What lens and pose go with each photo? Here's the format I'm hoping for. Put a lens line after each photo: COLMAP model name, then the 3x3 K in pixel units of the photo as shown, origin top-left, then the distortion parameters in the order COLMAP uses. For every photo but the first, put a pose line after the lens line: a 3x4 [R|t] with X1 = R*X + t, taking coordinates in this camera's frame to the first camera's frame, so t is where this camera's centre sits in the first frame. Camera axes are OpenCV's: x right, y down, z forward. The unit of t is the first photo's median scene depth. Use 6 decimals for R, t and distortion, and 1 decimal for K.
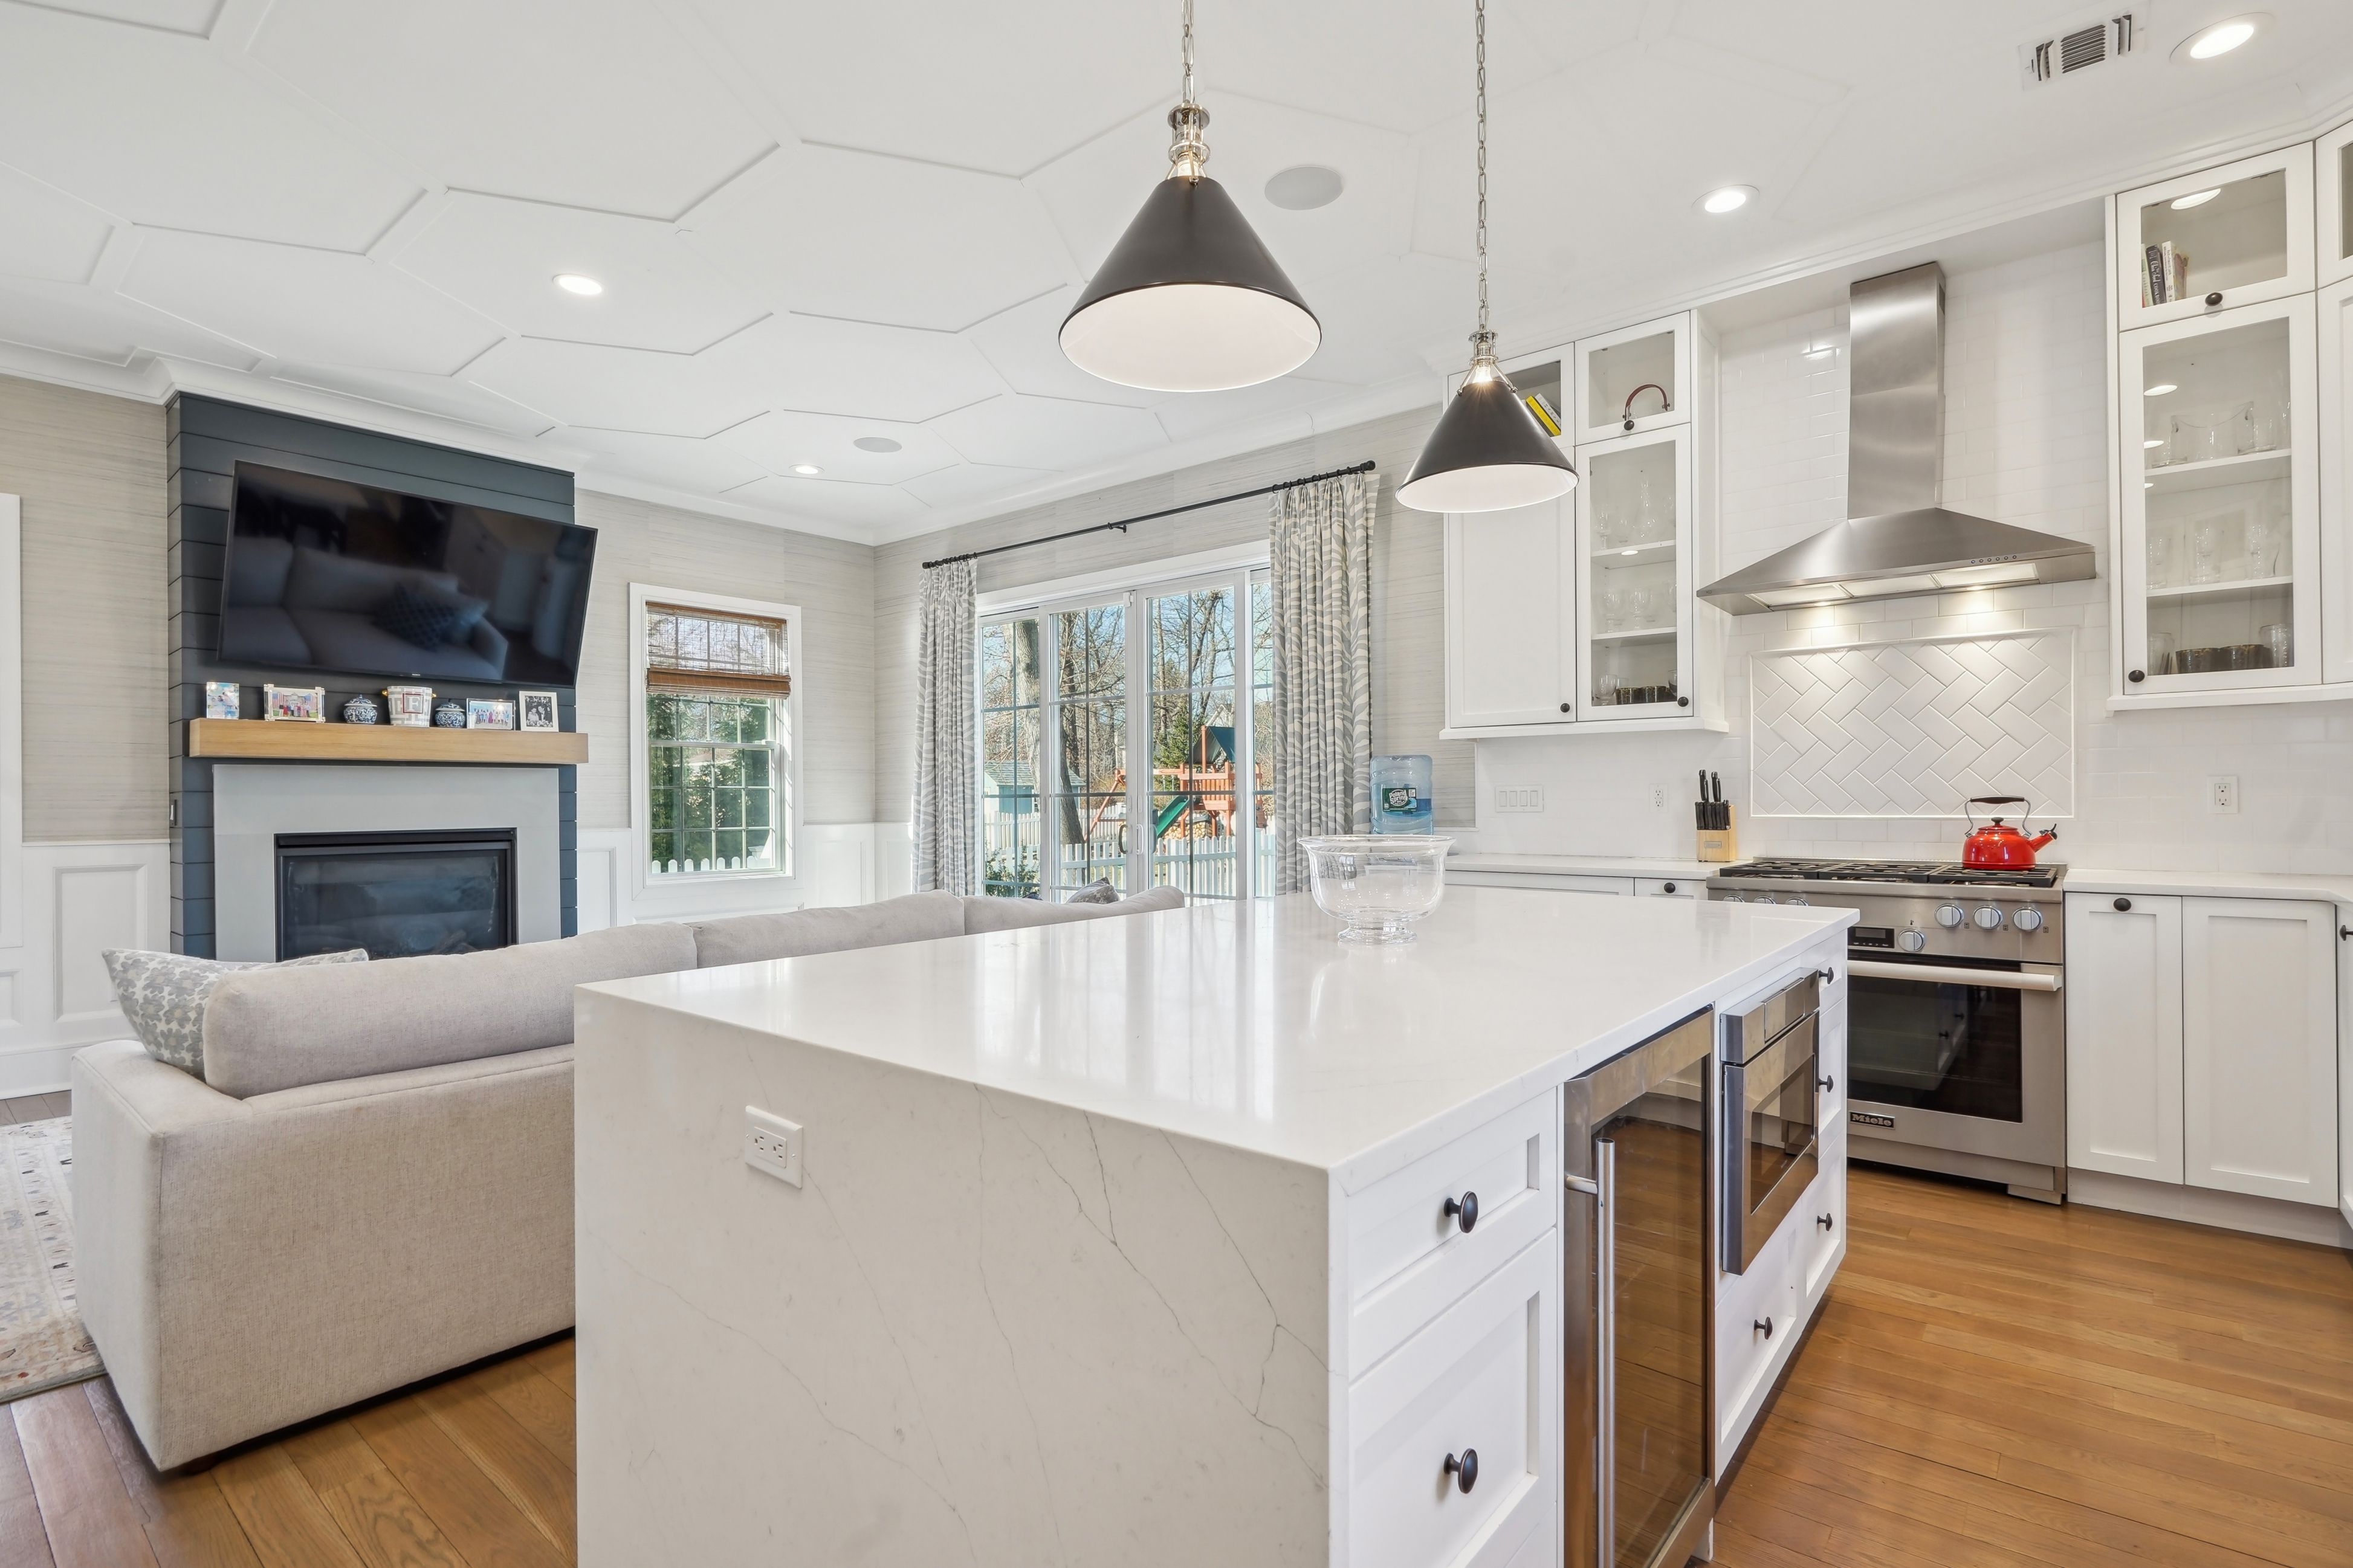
lens RADIAL K [[1095.0, 0, 1142.8], [0, 1095.0, 817.8], [0, 0, 1]] dist [-0.004638, -0.000212]
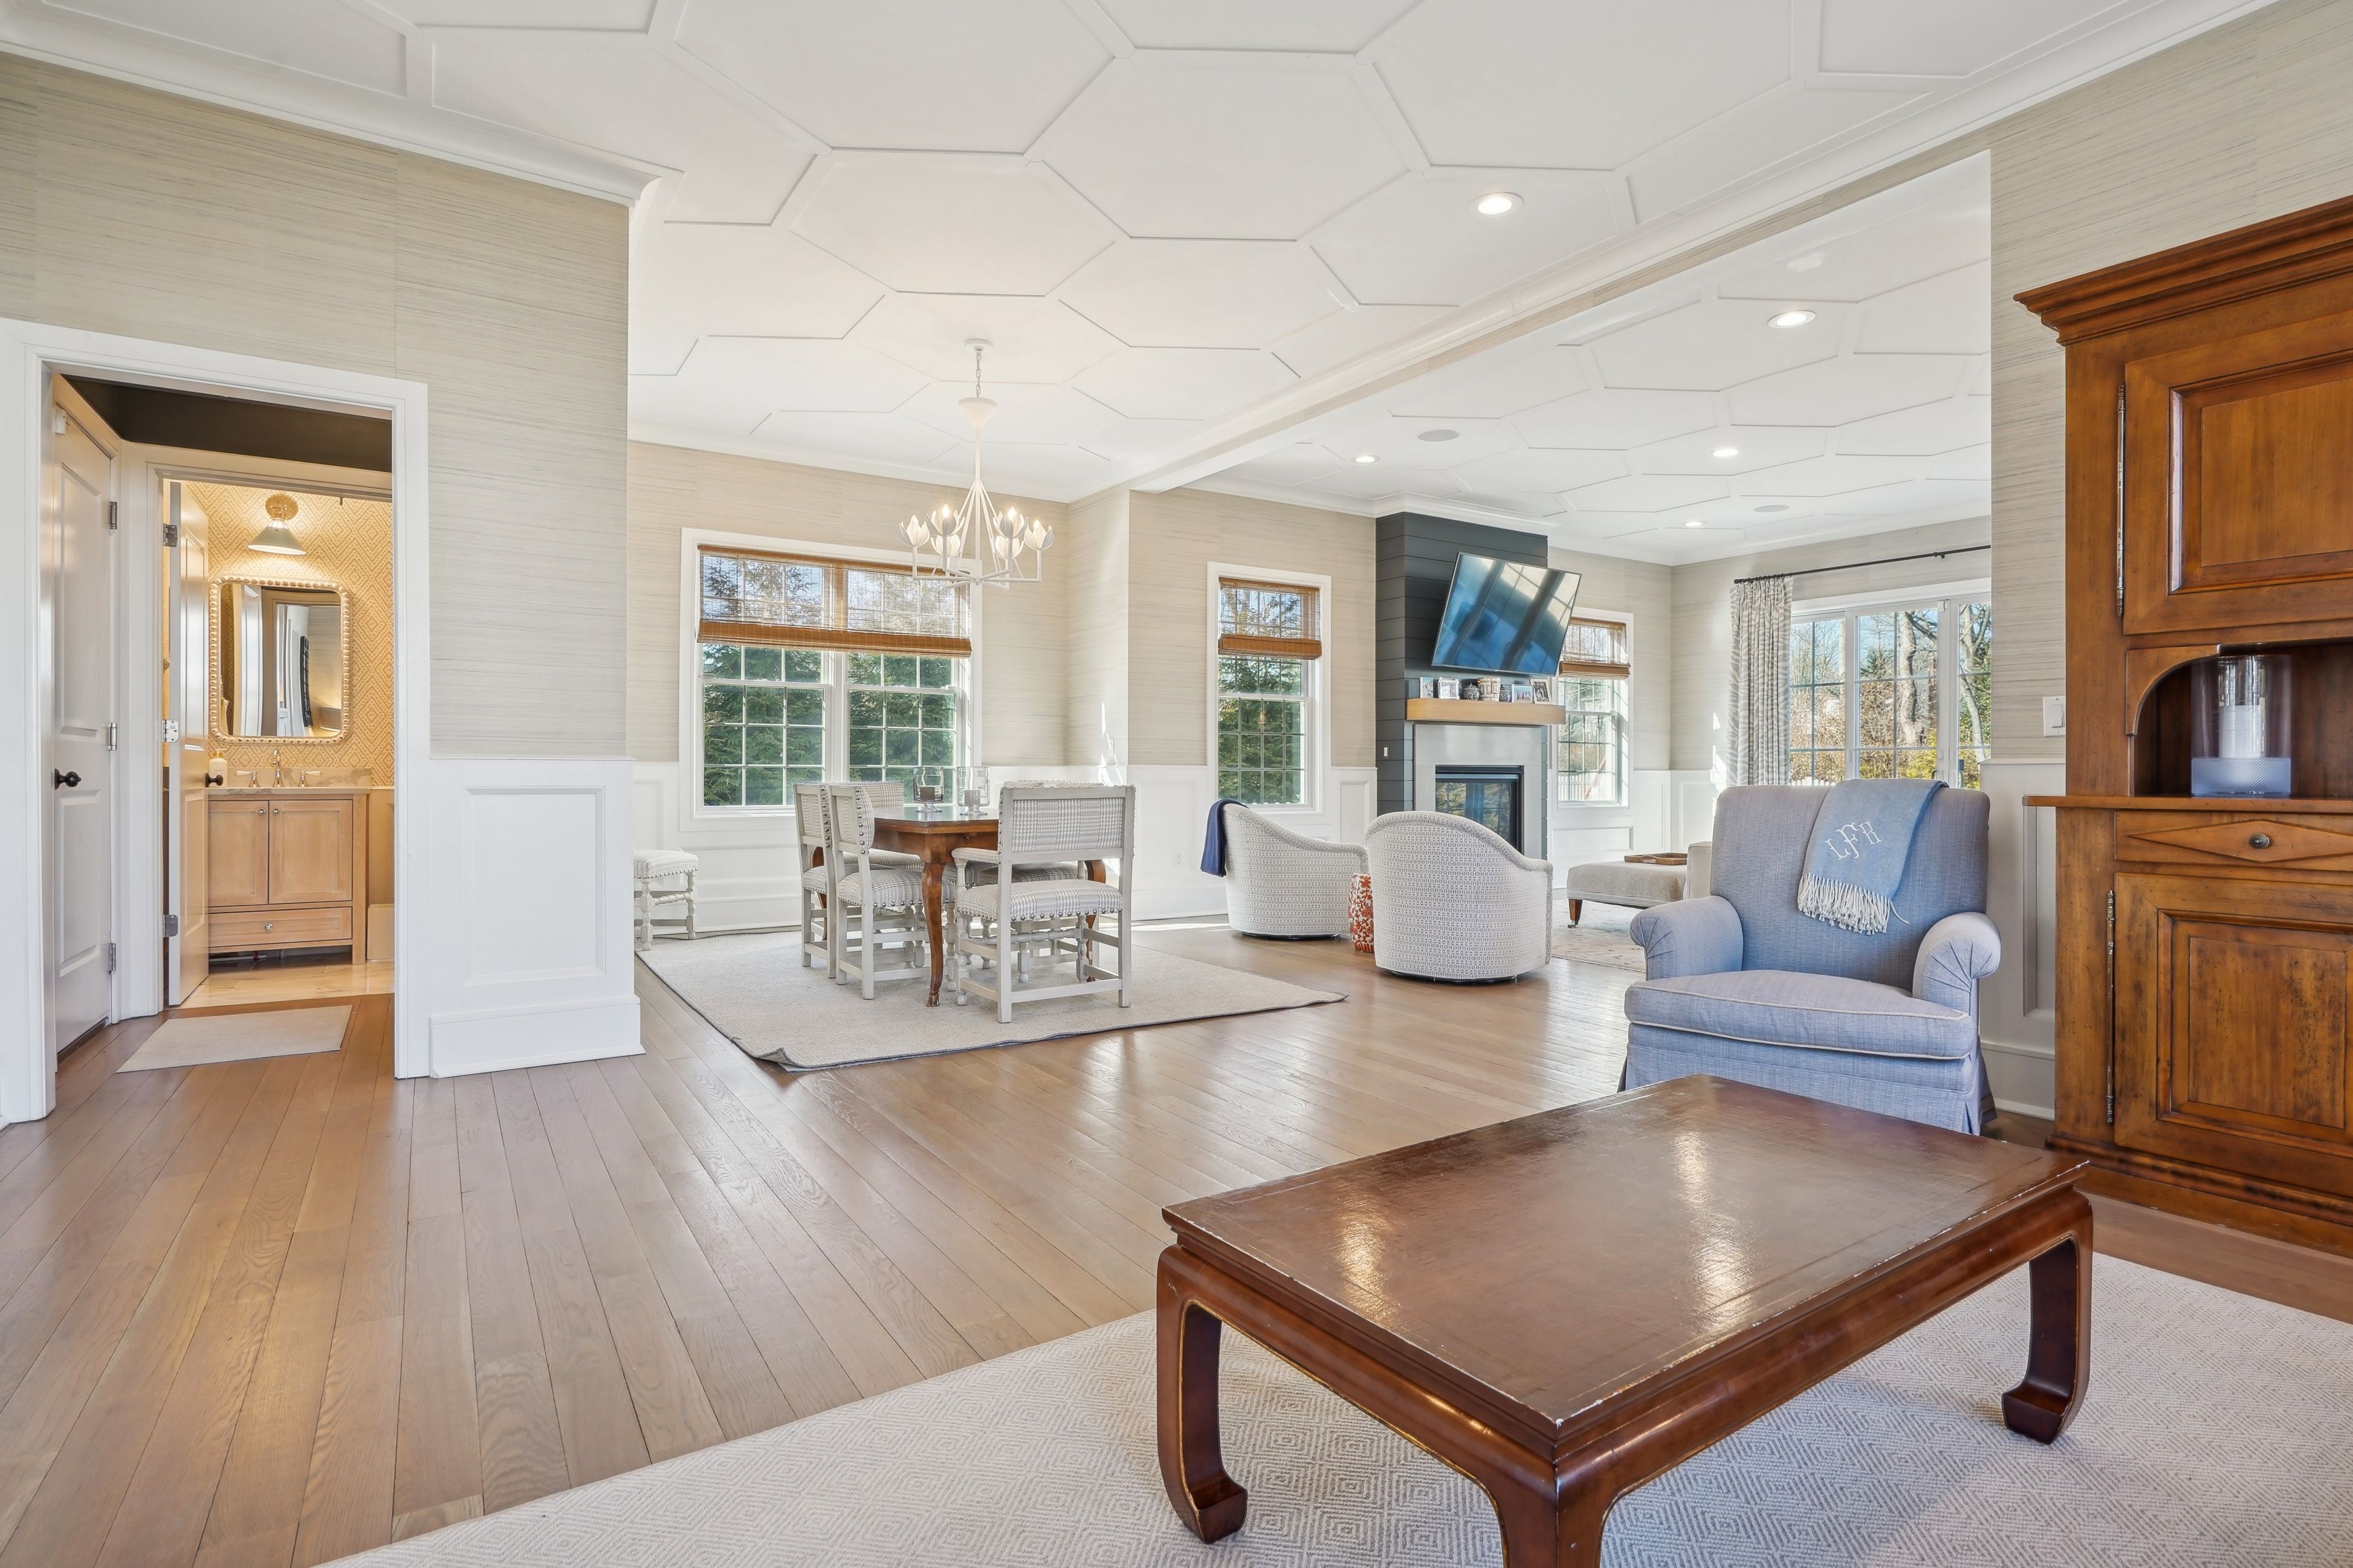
lens RADIAL K [[1133.9, 0, 1170.4], [0, 1133.9, 767.1], [0, 0, 1]] dist [-0.009660, -0.000300]
pose [[0.953271, 0.013153, -0.301831, -0.620457], [-0.018638, 0.999709, -0.015300, 0.049819], [0.301542, 0.020211, 0.953239, -0.771757]]
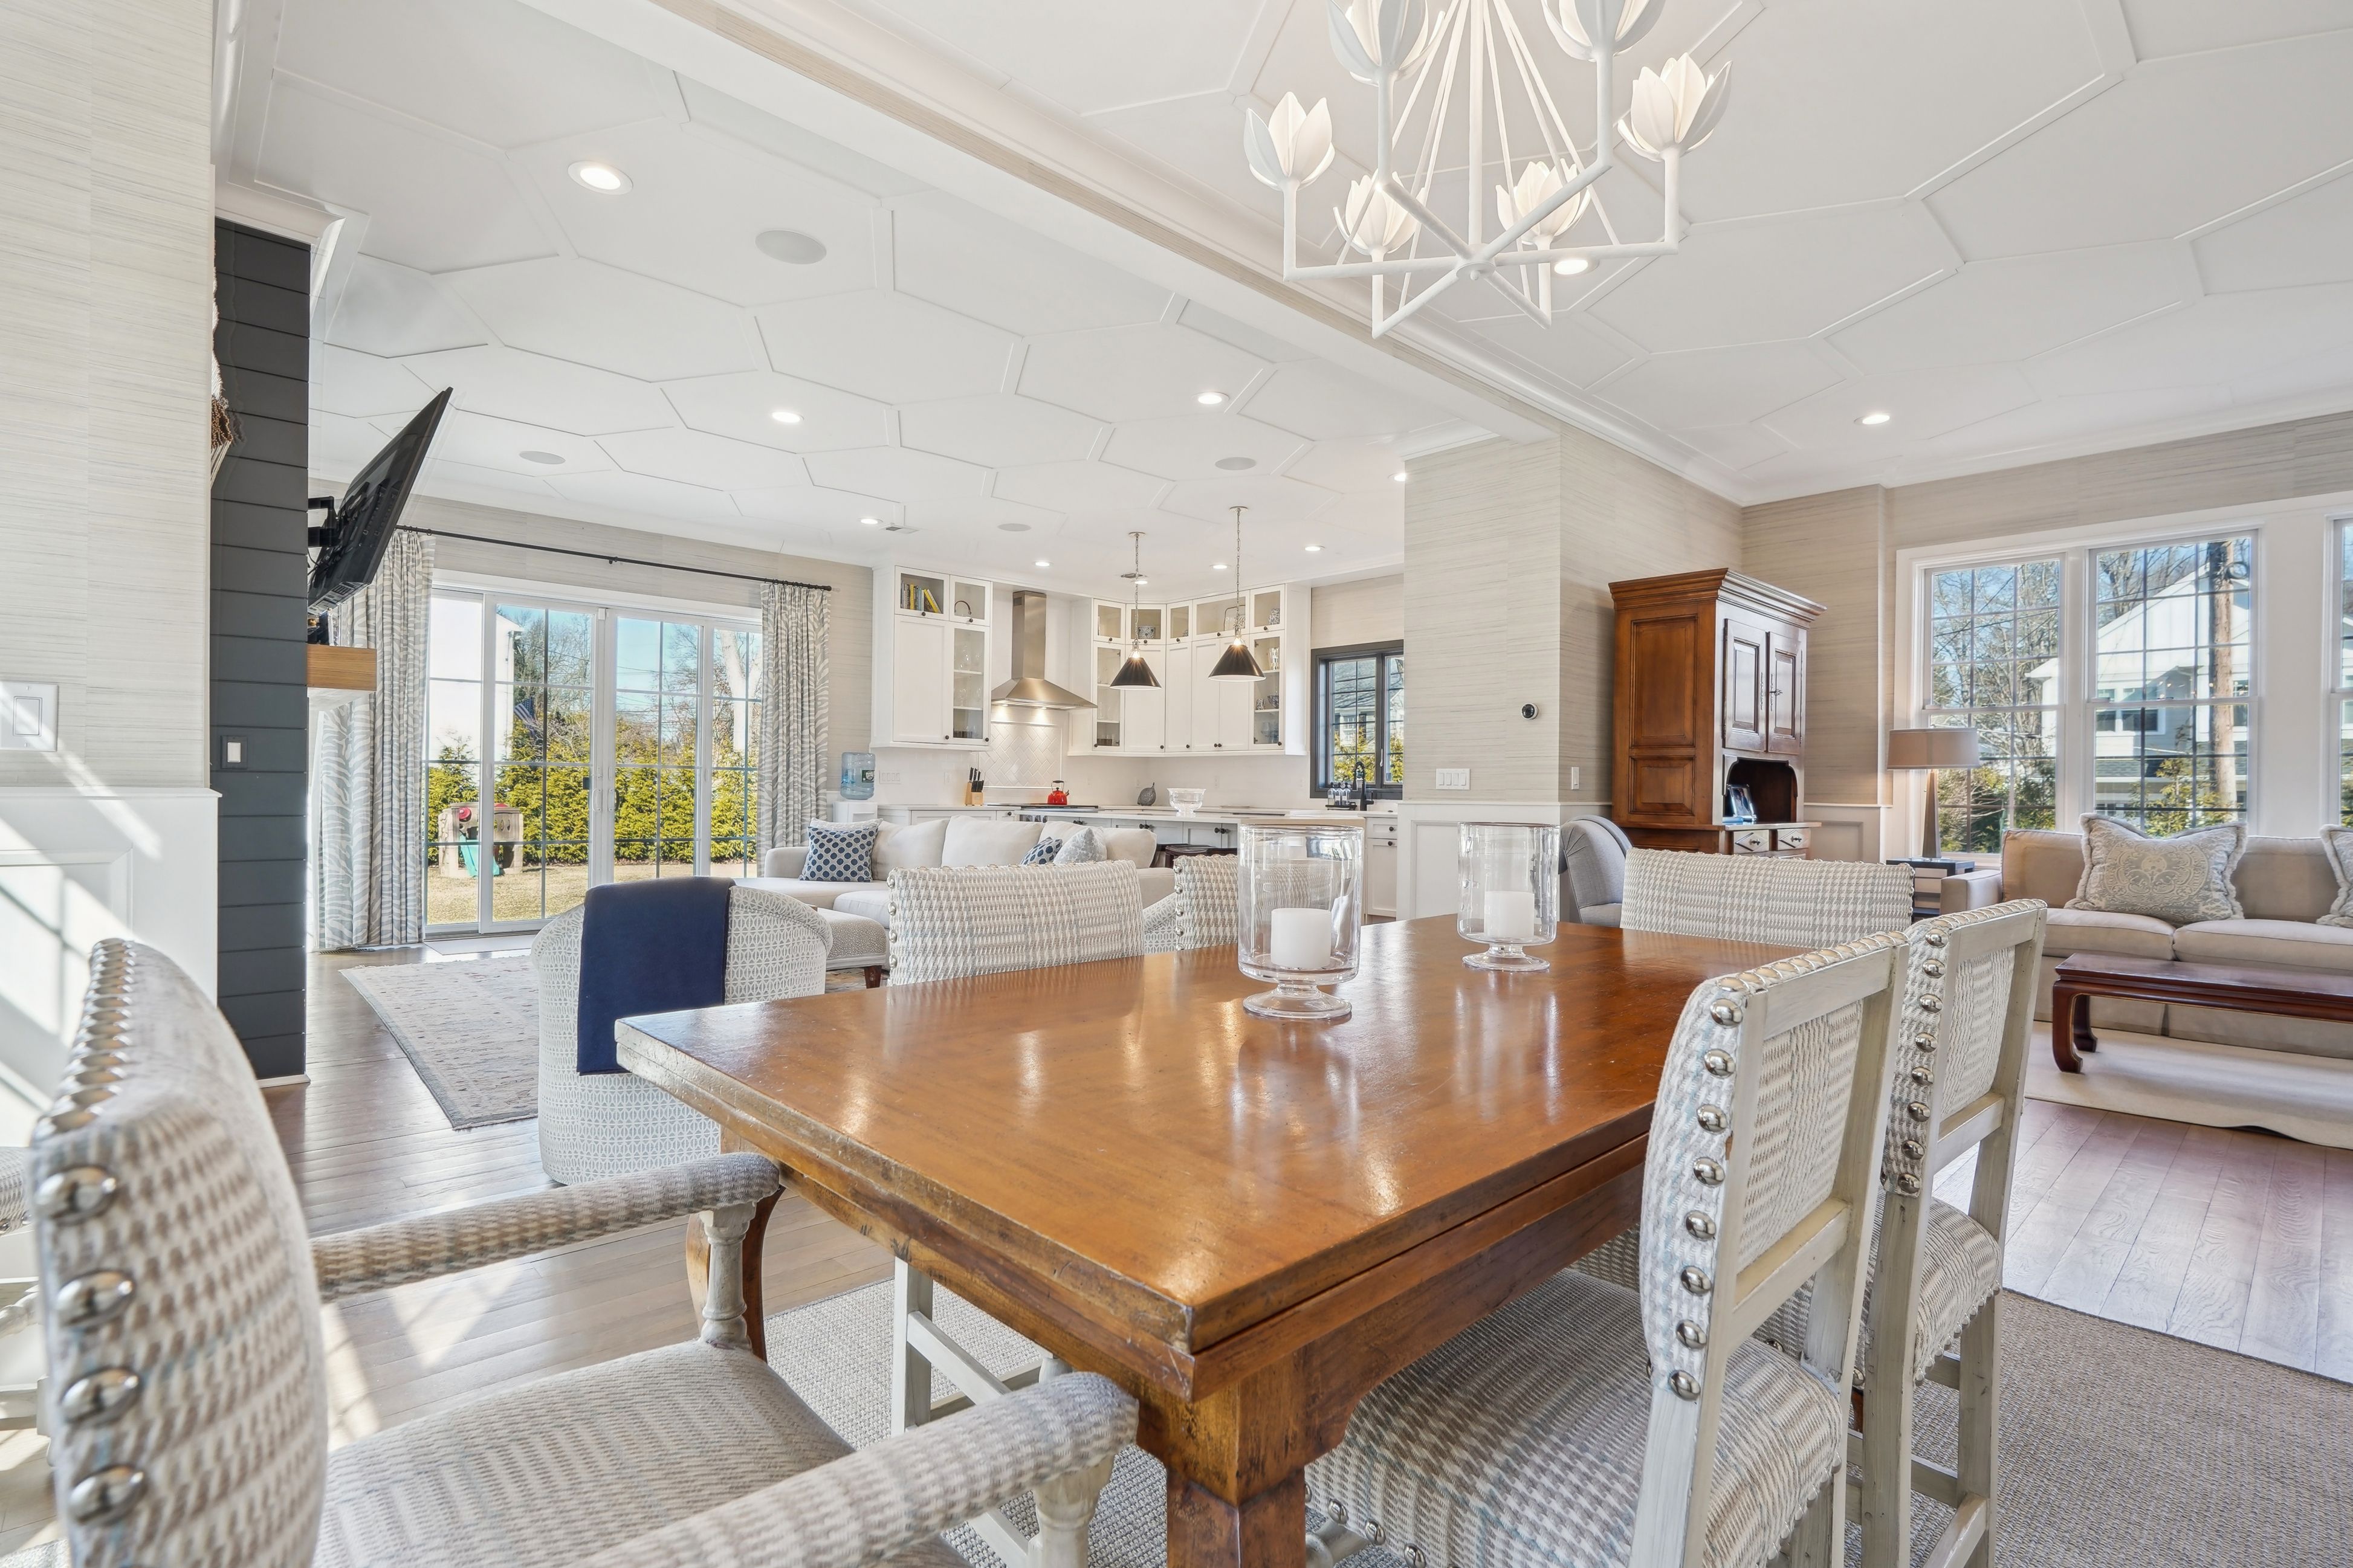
lens RADIAL K [[1095.0, 0, 1164.5], [0, 1095.0, 788.4], [0, 0, 1]] dist [-0.004638, -0.000212]
pose [[0.124295, 0.012846, 0.992162, -1.473116], [0.001820, 0.999912, -0.013174, 0.028408], [-0.992244, 0.003443, 0.124261, 0.232230]]
